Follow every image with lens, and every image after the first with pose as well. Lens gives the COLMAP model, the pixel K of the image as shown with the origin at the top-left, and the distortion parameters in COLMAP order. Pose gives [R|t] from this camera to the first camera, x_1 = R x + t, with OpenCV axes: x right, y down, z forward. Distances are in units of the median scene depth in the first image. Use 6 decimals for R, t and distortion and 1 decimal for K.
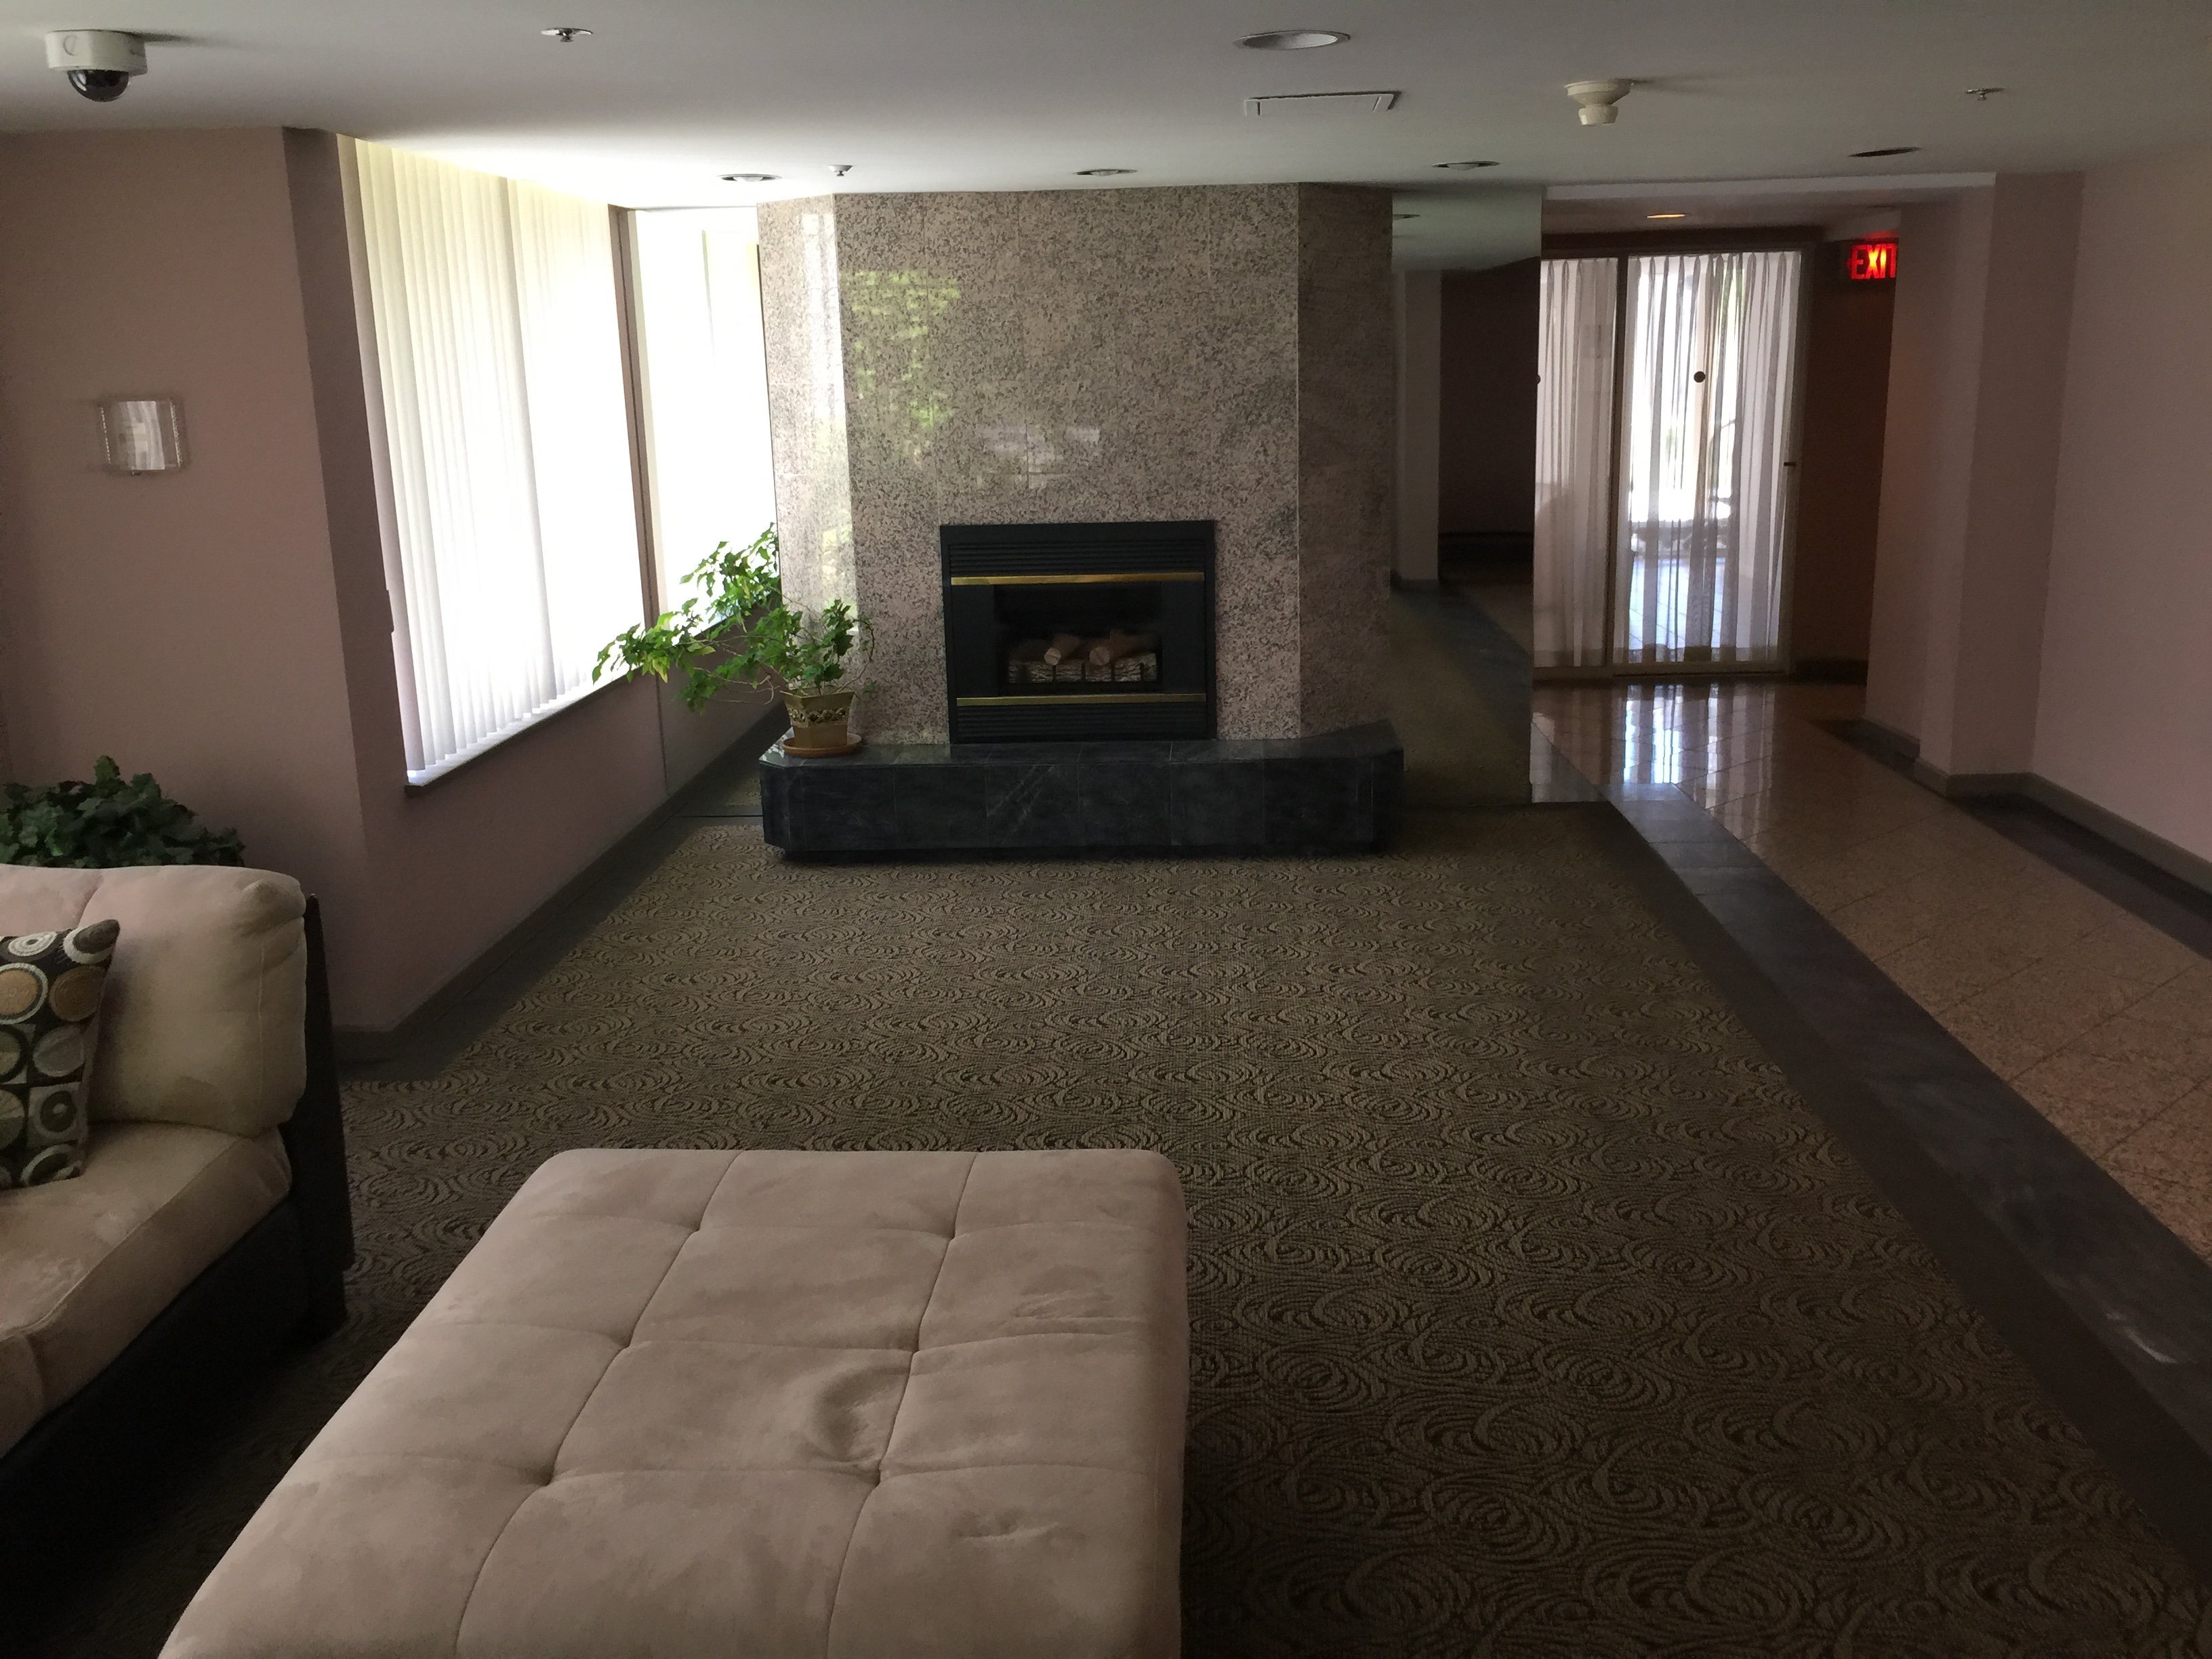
lens RADIAL K [[1890.5, 0, 1106.0], [0, 1890.5, 829.5], [0, 0, 1]] dist [0.005309, -0.004066]
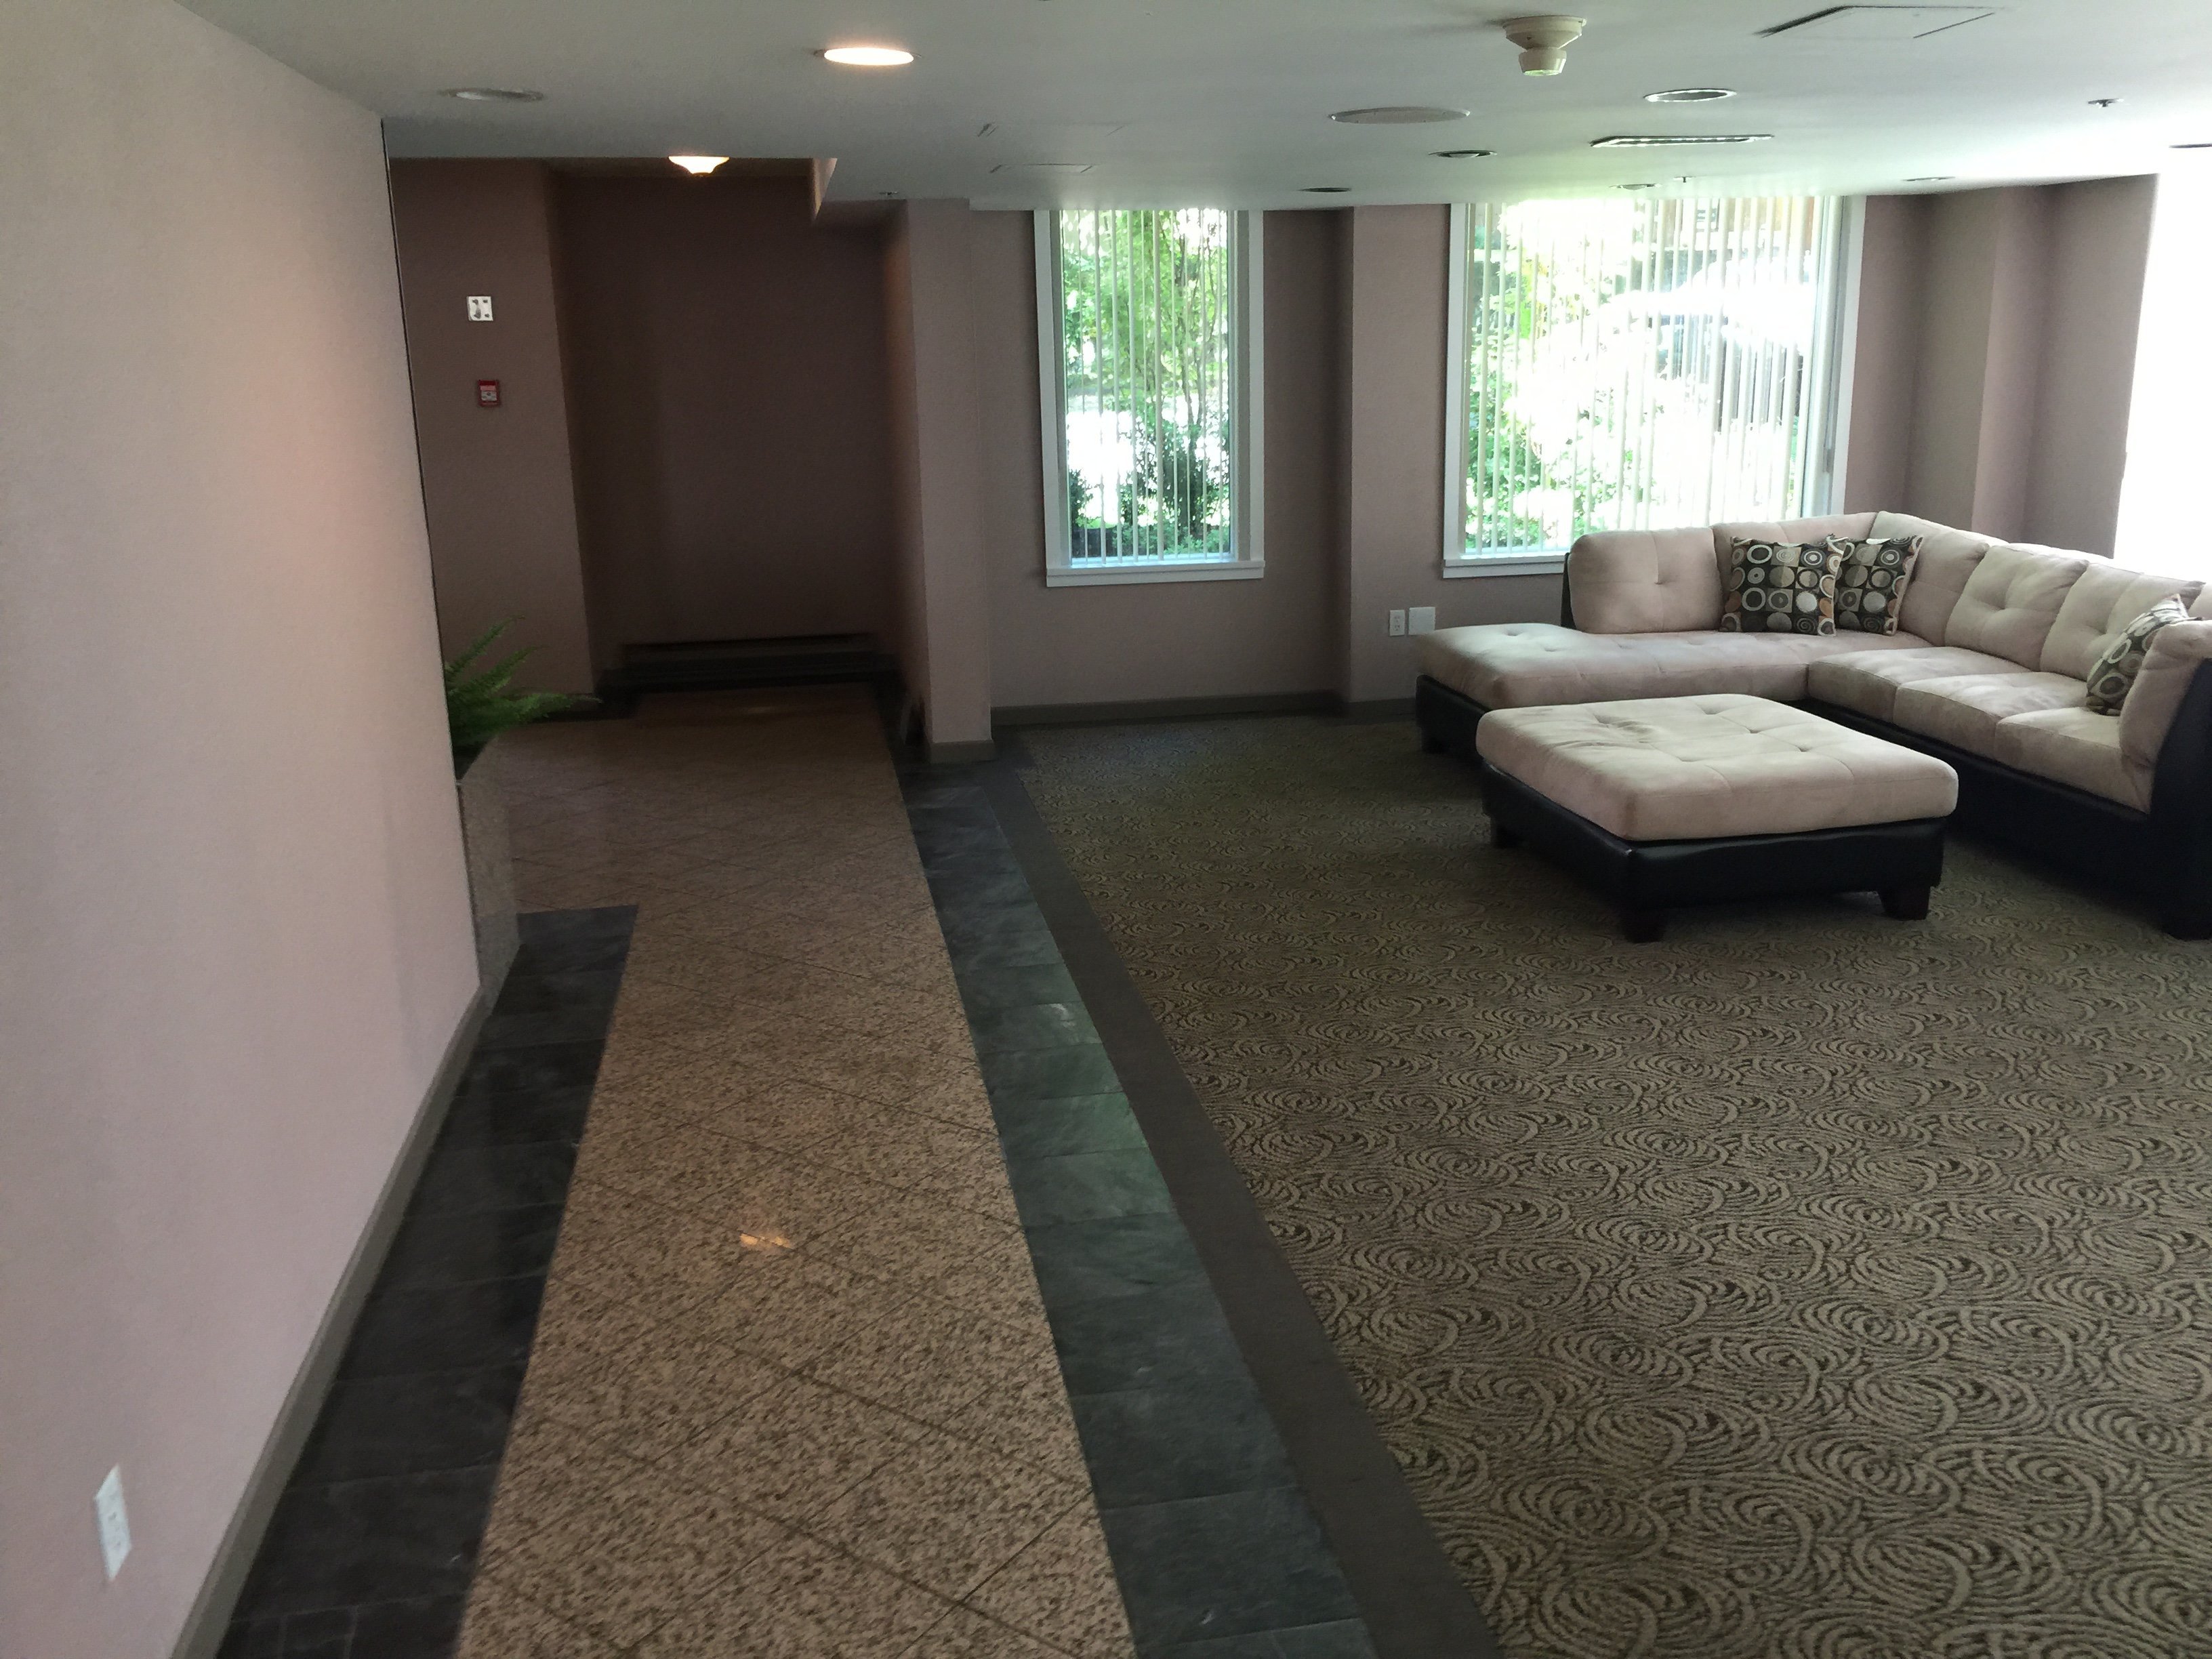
lens RADIAL K [[1890.5, 0, 1106.0], [0, 1890.5, 829.5], [0, 0, 1]] dist [0.005309, -0.004066]
pose [[-0.975771, 0.102663, -0.193211, 0.596315], [-0.002229, 0.878367, 0.477981, -0.444323], [0.218781, 0.466831, -0.856857, 1.690086]]
